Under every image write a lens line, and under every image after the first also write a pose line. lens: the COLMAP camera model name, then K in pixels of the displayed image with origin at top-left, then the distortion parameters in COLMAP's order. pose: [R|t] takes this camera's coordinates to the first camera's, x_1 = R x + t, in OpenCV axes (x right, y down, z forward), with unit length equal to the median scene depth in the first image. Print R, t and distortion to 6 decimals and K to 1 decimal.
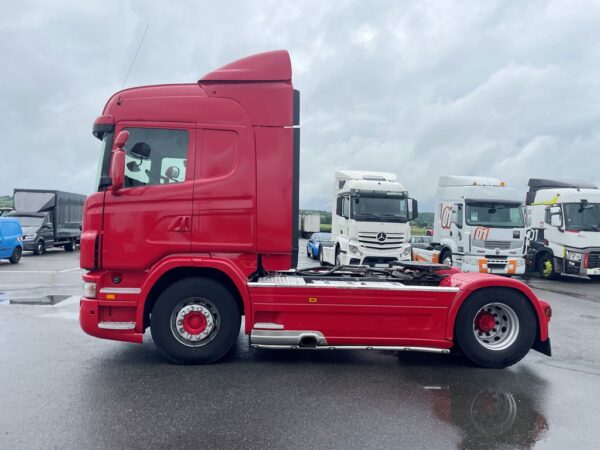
lens RADIAL K [[450.2, 0, 303.7], [0, 450.2, 227.4], [0, 0, 1]] dist [0.057738, 0.000895]
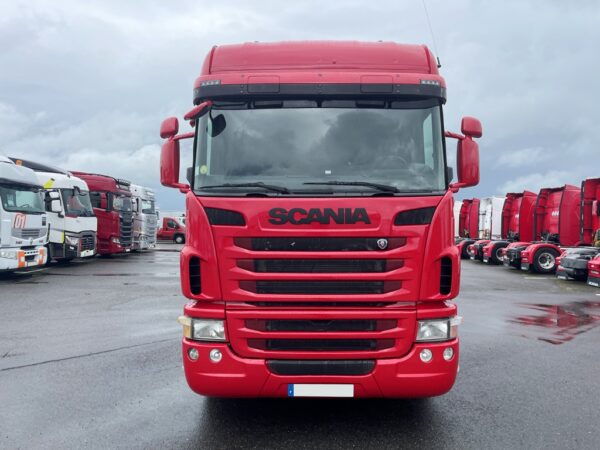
lens RADIAL K [[450.2, 0, 301.5], [0, 450.2, 222.1], [0, 0, 1]] dist [0.057738, 0.000895]
pose [[0.106055, -0.022955, 0.994095, -1.169033], [-0.014750, 0.999587, 0.024655, -0.038301], [-0.994251, -0.017278, 0.105672, 1.177384]]
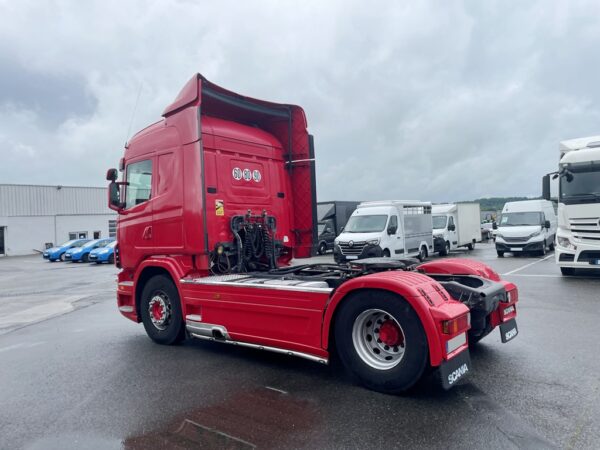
lens RADIAL K [[450.2, 0, 303.6], [0, 450.2, 225.9], [0, 0, 1]] dist [0.057738, 0.000895]
pose [[0.733467, -0.064443, -0.676663, 0.888143], [0.065770, 0.997553, -0.023713, 0.030951], [0.676536, -0.027111, 0.735911, 0.340046]]
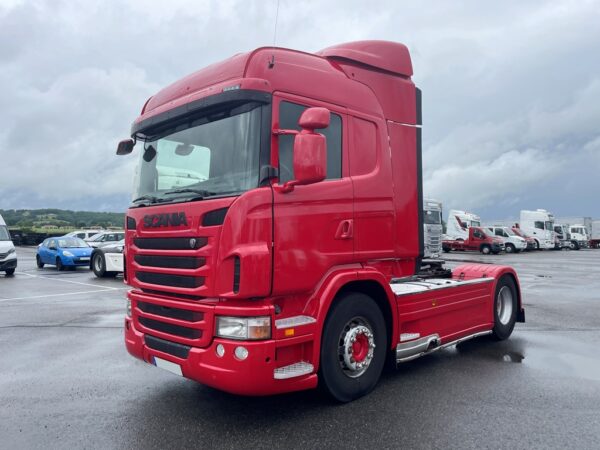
lens RADIAL K [[450.2, 0, 298.7], [0, 450.2, 224.9], [0, 0, 1]] dist [0.057738, 0.000895]
pose [[0.763787, -0.018172, 0.645212, -0.826505], [0.020467, 0.999783, 0.003930, -0.020294], [-0.645144, 0.010204, 0.763993, 0.416270]]
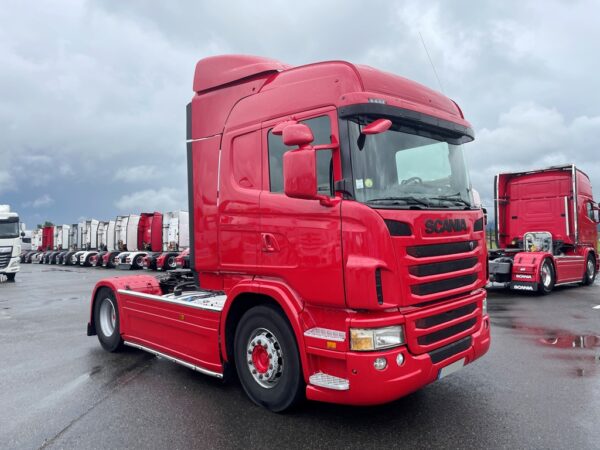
lens RADIAL K [[450.2, 0, 297.8], [0, 450.2, 220.8], [0, 0, 1]] dist [0.057738, 0.000895]
pose [[-0.623763, 0.013227, 0.781502, -0.967835], [0.004453, 0.999901, -0.013368, -0.030144], [-0.781601, -0.004858, -0.623760, 1.979723]]
